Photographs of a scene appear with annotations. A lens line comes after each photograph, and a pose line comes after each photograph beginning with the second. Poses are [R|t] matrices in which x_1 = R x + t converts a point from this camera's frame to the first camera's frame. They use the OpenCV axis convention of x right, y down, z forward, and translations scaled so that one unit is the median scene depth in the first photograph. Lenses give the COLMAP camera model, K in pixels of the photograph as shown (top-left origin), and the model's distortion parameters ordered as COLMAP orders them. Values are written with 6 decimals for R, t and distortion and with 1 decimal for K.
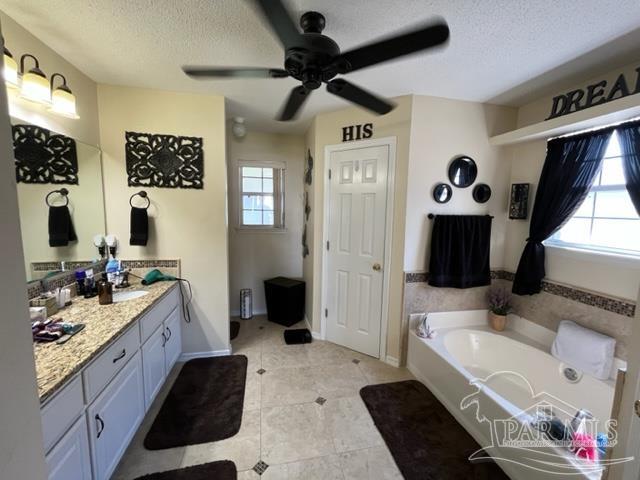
lens RADIAL K [[261.8, 0, 320.0], [0, 261.8, 240.0], [0, 0, 1]] dist [-0.001231, -0.000049]
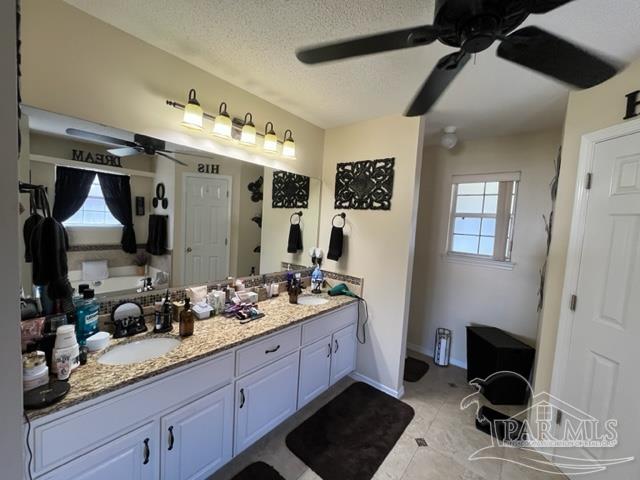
lens RADIAL K [[261.8, 0, 320.0], [0, 261.8, 240.0], [0, 0, 1]] dist [-0.001231, -0.000049]
pose [[0.609852, 0.072645, -0.789179, 0.169204], [-0.136191, 0.990583, -0.014059, -0.039913], [0.780726, 0.116053, 0.614002, 0.236338]]
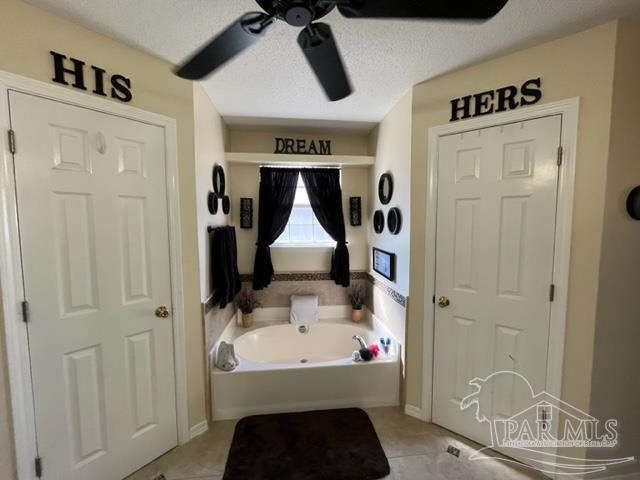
lens RADIAL K [[261.8, 0, 320.0], [0, 261.8, 240.0], [0, 0, 1]] dist [-0.001231, -0.000049]
pose [[0.101971, -0.092300, 0.990496, -0.410959], [0.120016, 0.989555, 0.079856, -0.087379], [-0.987521, 0.110733, 0.111983, 0.591934]]
